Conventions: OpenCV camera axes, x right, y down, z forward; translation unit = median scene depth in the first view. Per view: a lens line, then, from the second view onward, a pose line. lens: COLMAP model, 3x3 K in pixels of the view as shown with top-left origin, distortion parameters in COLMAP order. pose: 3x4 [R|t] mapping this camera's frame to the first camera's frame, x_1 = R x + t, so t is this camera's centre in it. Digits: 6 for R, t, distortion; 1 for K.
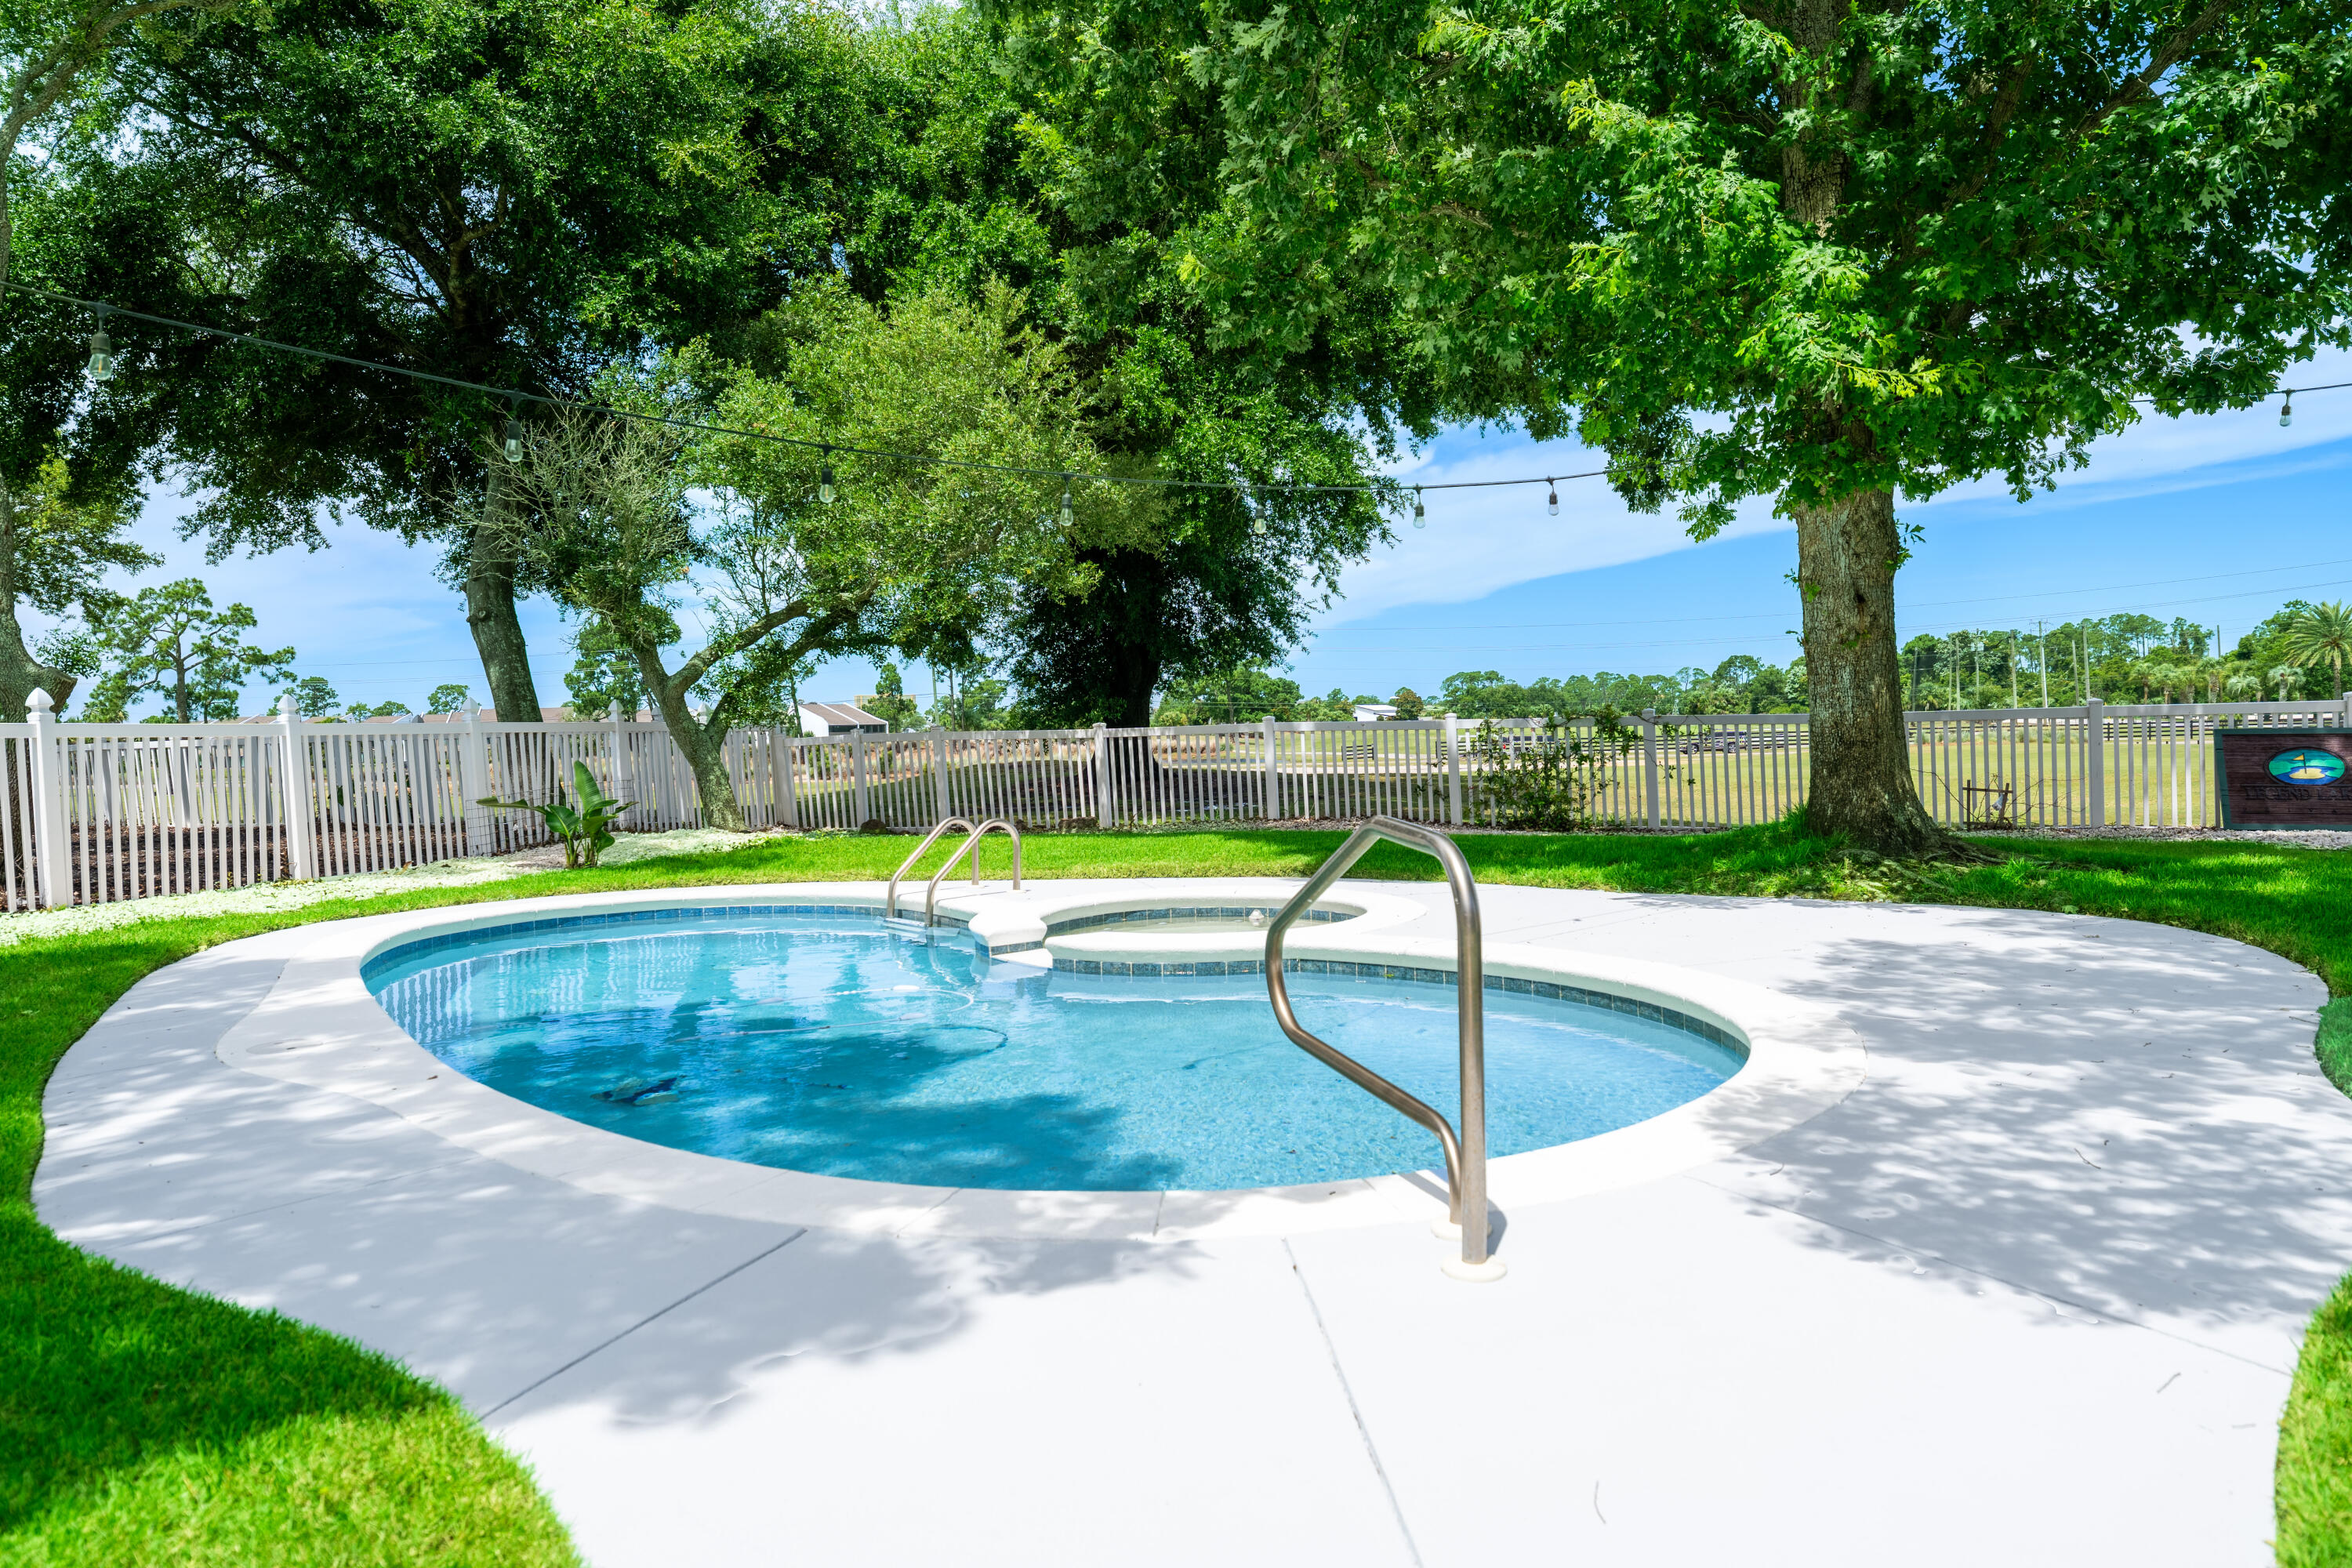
lens RADIAL K [[1578.2, 0, 1176.0], [0, 1578.2, 784.0], [0, 0, 1]] dist [-0.000350, -0.000236]
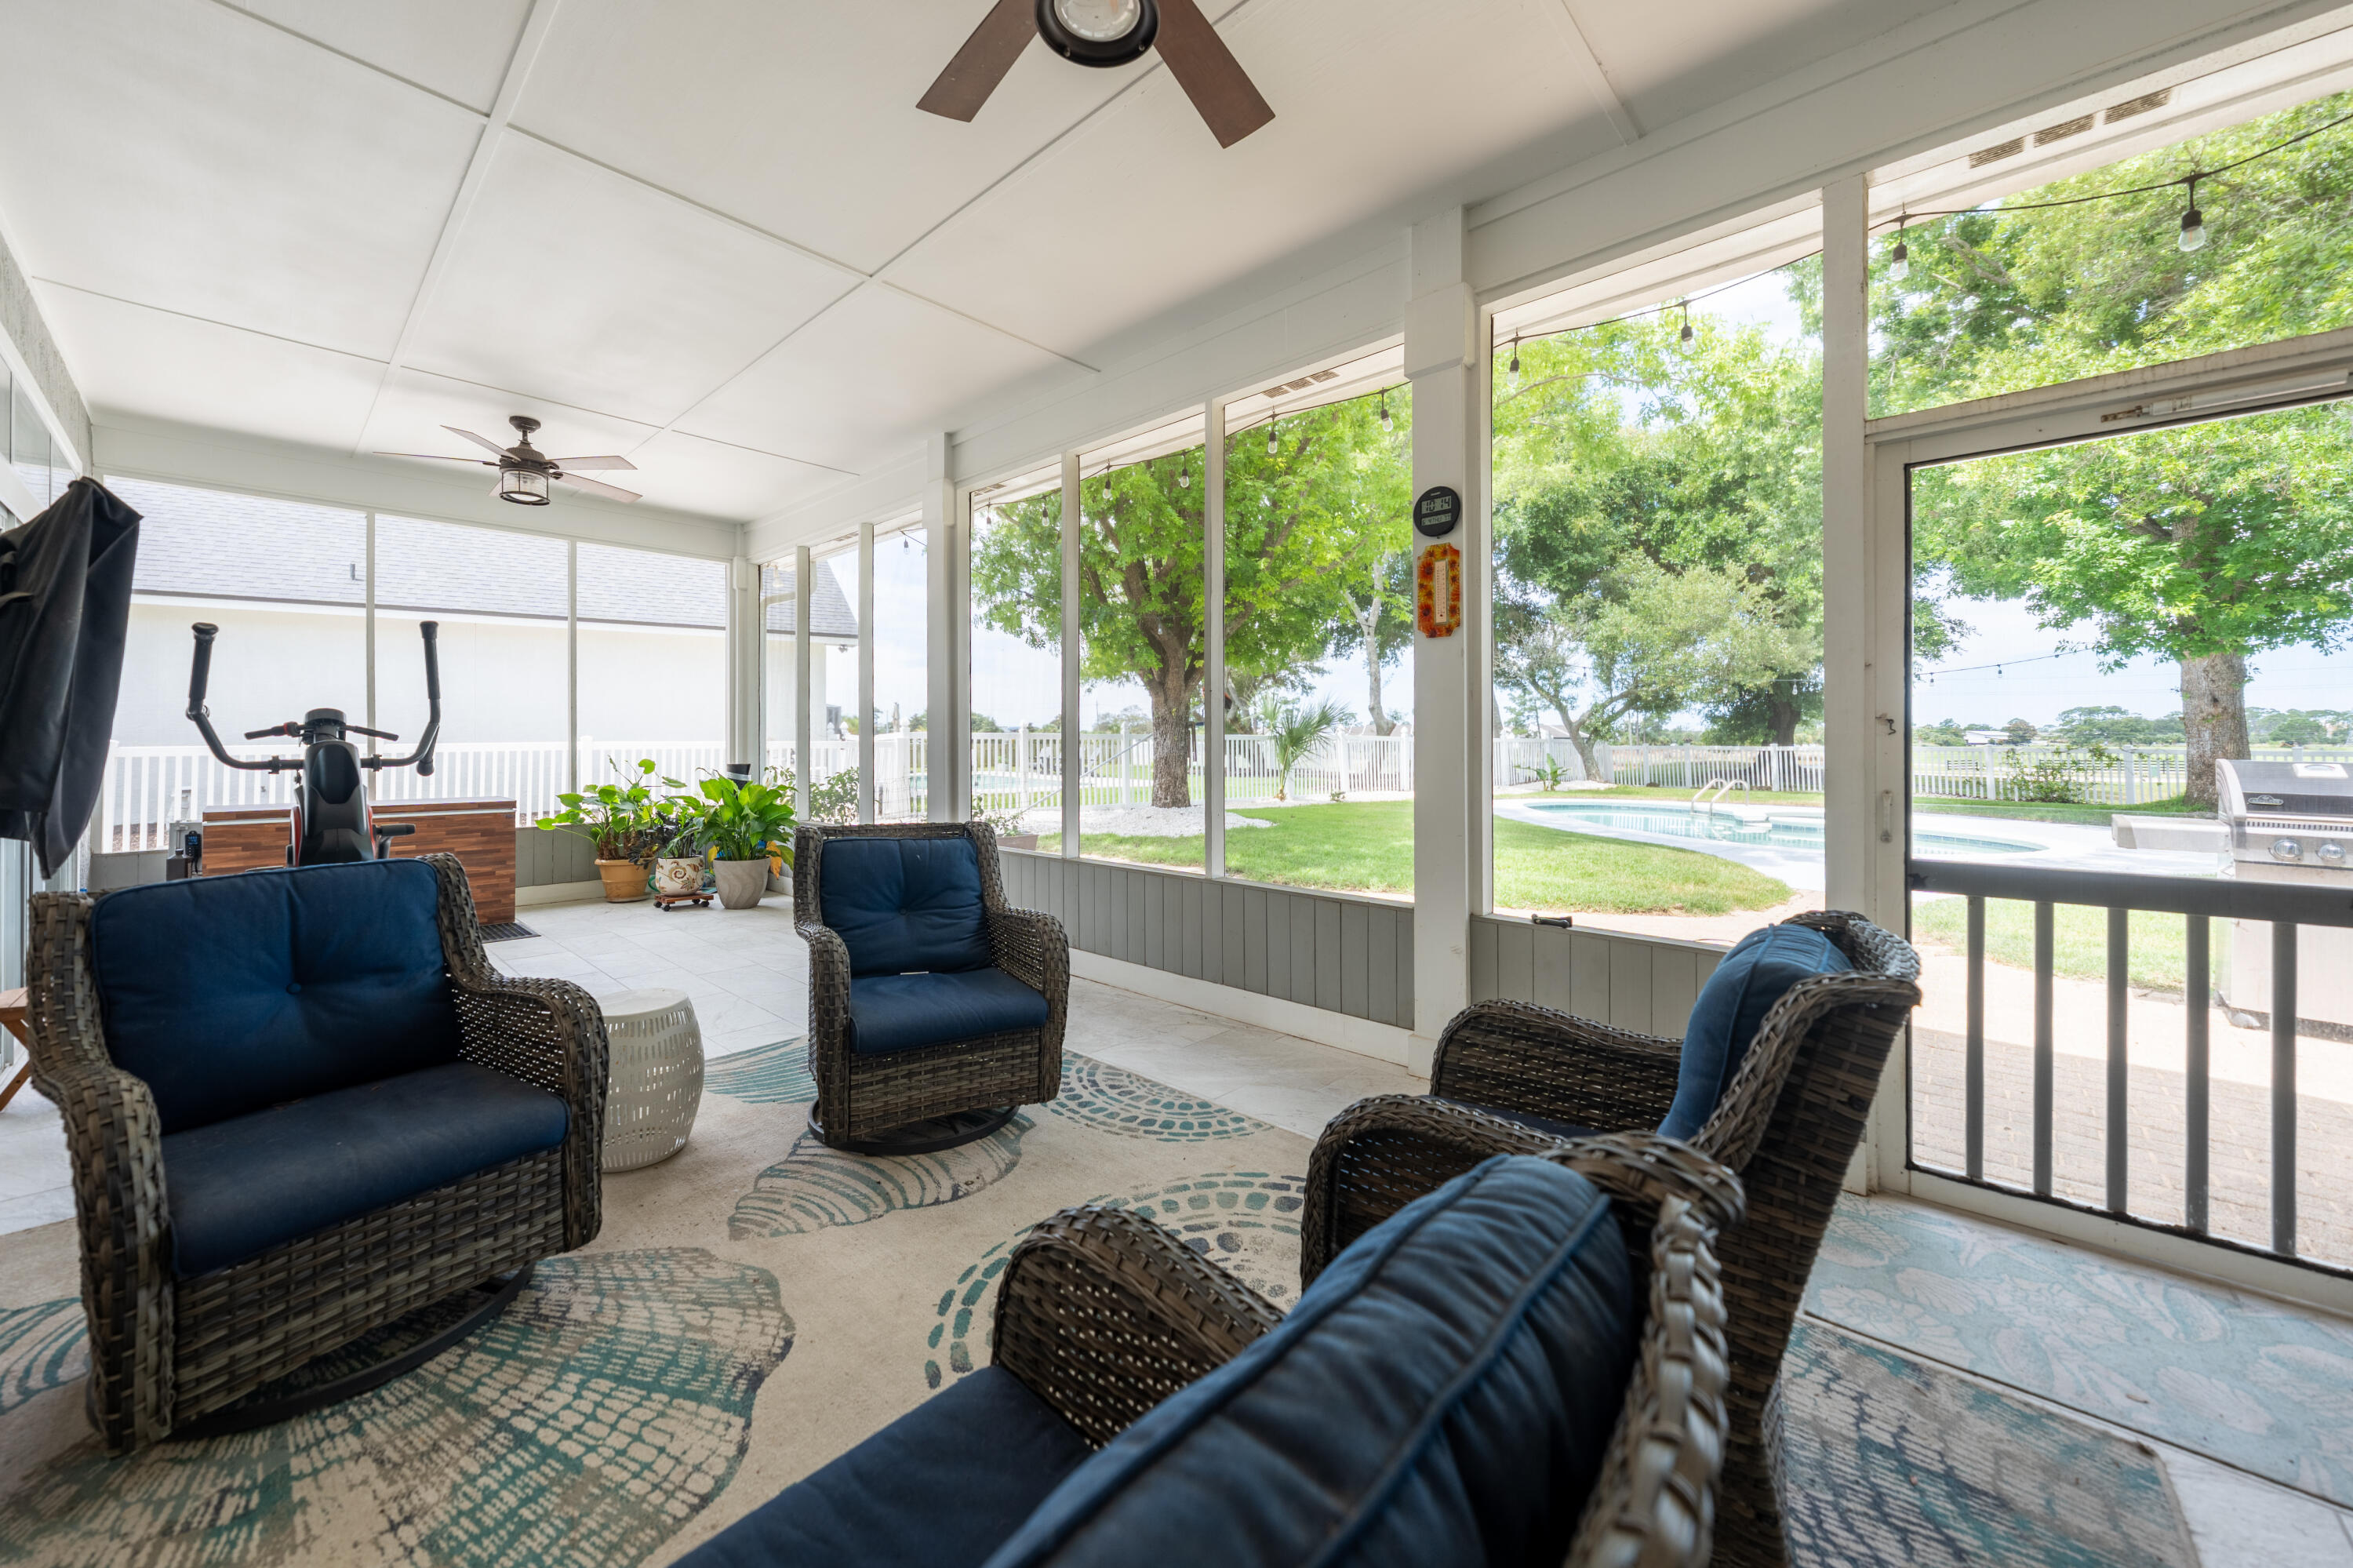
lens RADIAL K [[854.1, 0, 1160.3], [0, 854.1, 735.2], [0, 0, 1]] dist [-0.000315, 0.000085]
pose [[0.799828, 0.020803, -0.599869, -0.018312], [-0.042966, 0.998820, -0.022651, 0.013148], [0.598690, 0.043891, 0.799777, -0.495211]]
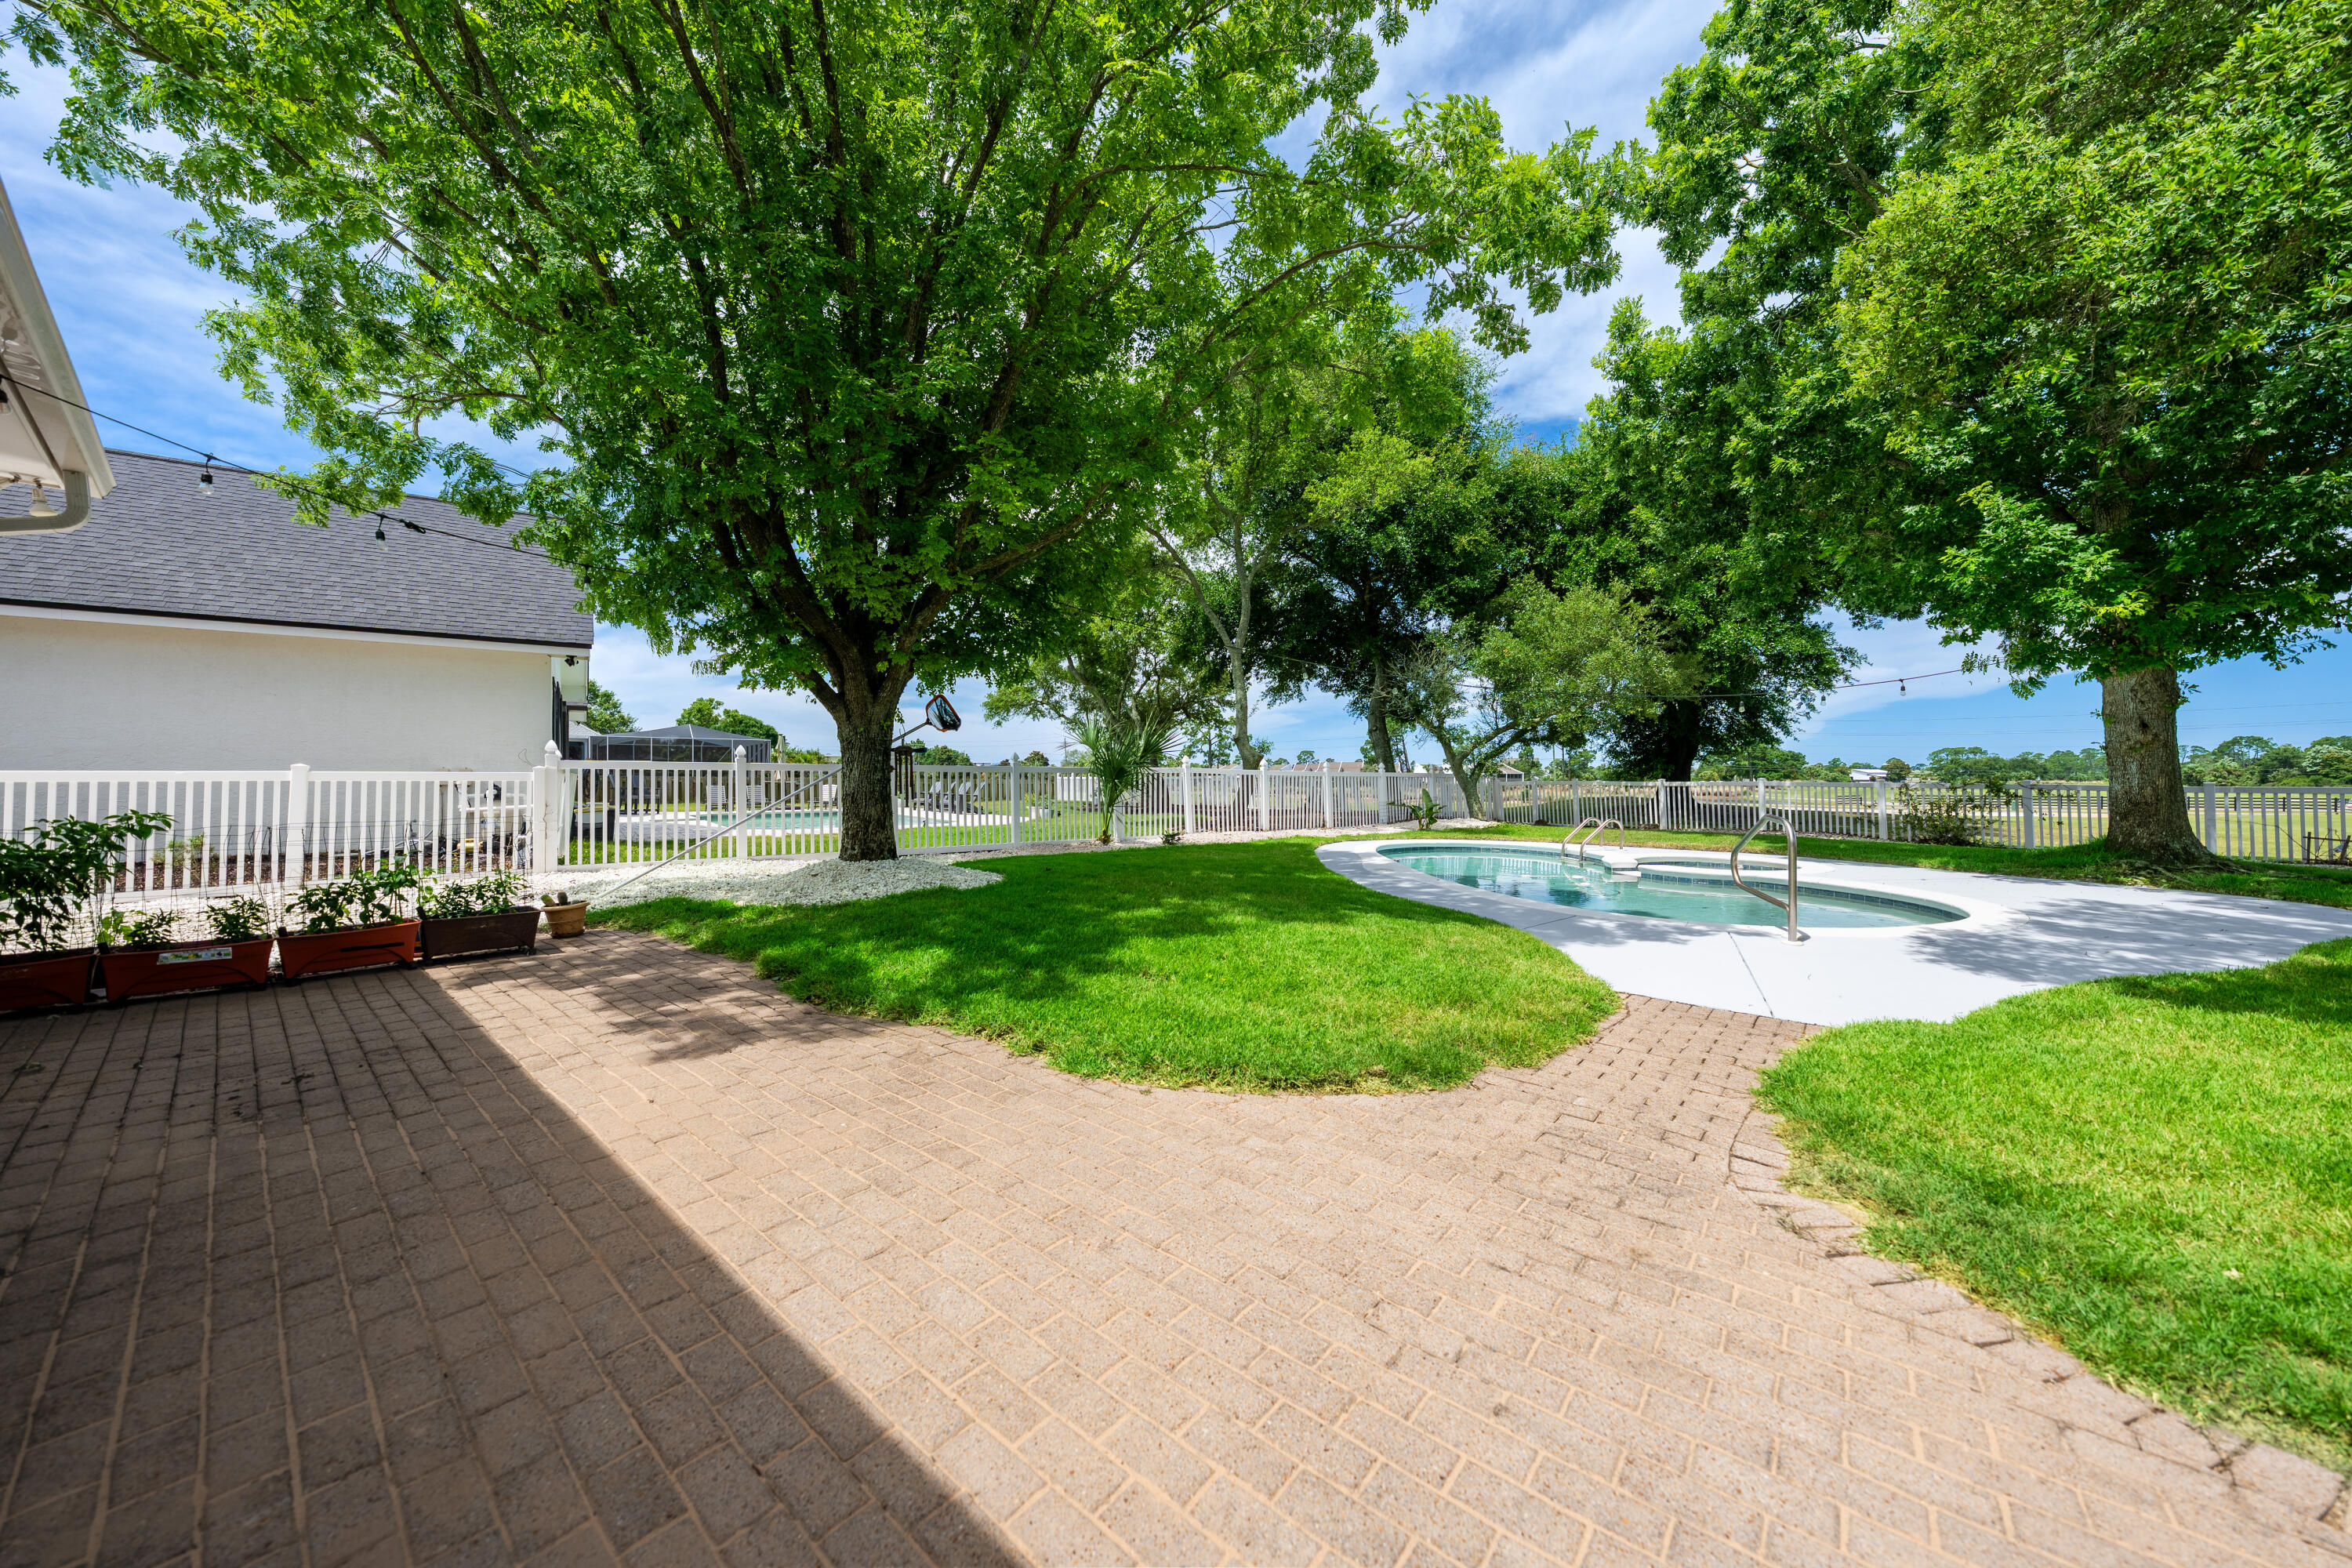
lens RADIAL K [[803.7, 0, 1178.2], [0, 803.7, 774.7], [0, 0, 1]] dist [-0.001560, -0.000055]
pose [[0.833544, 0.025219, -0.551878, 0.004697], [-0.043967, 0.998817, -0.020764, 0.005775], [0.550701, 0.041572, 0.833666, -0.240526]]
